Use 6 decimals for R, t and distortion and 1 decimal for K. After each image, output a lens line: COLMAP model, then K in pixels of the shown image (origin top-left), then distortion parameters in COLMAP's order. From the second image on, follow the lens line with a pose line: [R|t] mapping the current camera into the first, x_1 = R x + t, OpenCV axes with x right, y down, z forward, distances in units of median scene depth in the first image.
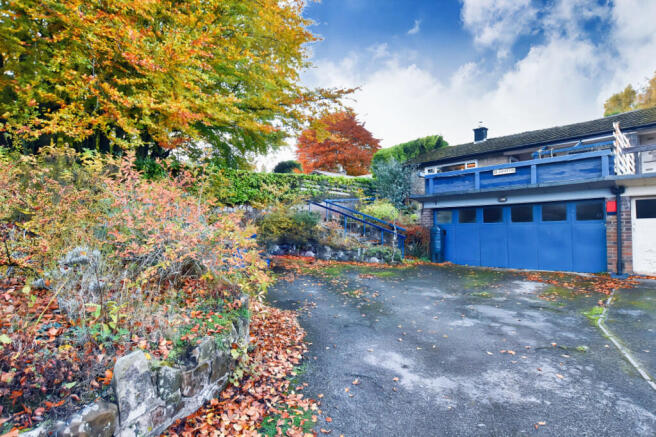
lens RADIAL K [[304.7, 0, 328.0], [0, 304.7, 218.5], [0, 0, 1]] dist [-0.034540, 0.000798]
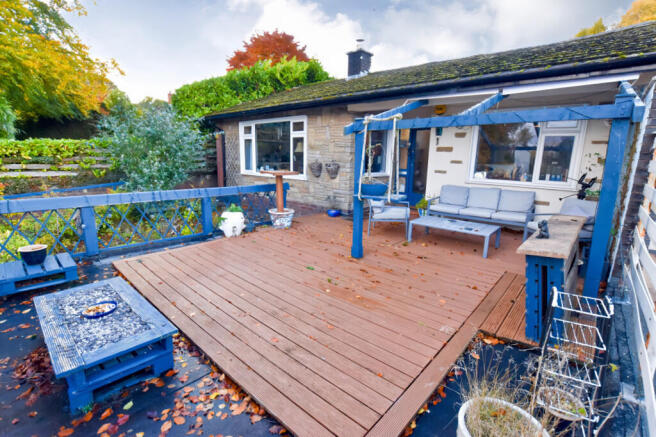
lens RADIAL K [[304.7, 0, 328.0], [0, 304.7, 218.5], [0, 0, 1]] dist [-0.034540, 0.000798]
pose [[0.993021, 0.018903, 0.116415, 0.394532], [-0.043501, 0.976180, 0.212555, -0.115854], [-0.109624, -0.216135, 0.970190, 0.405112]]
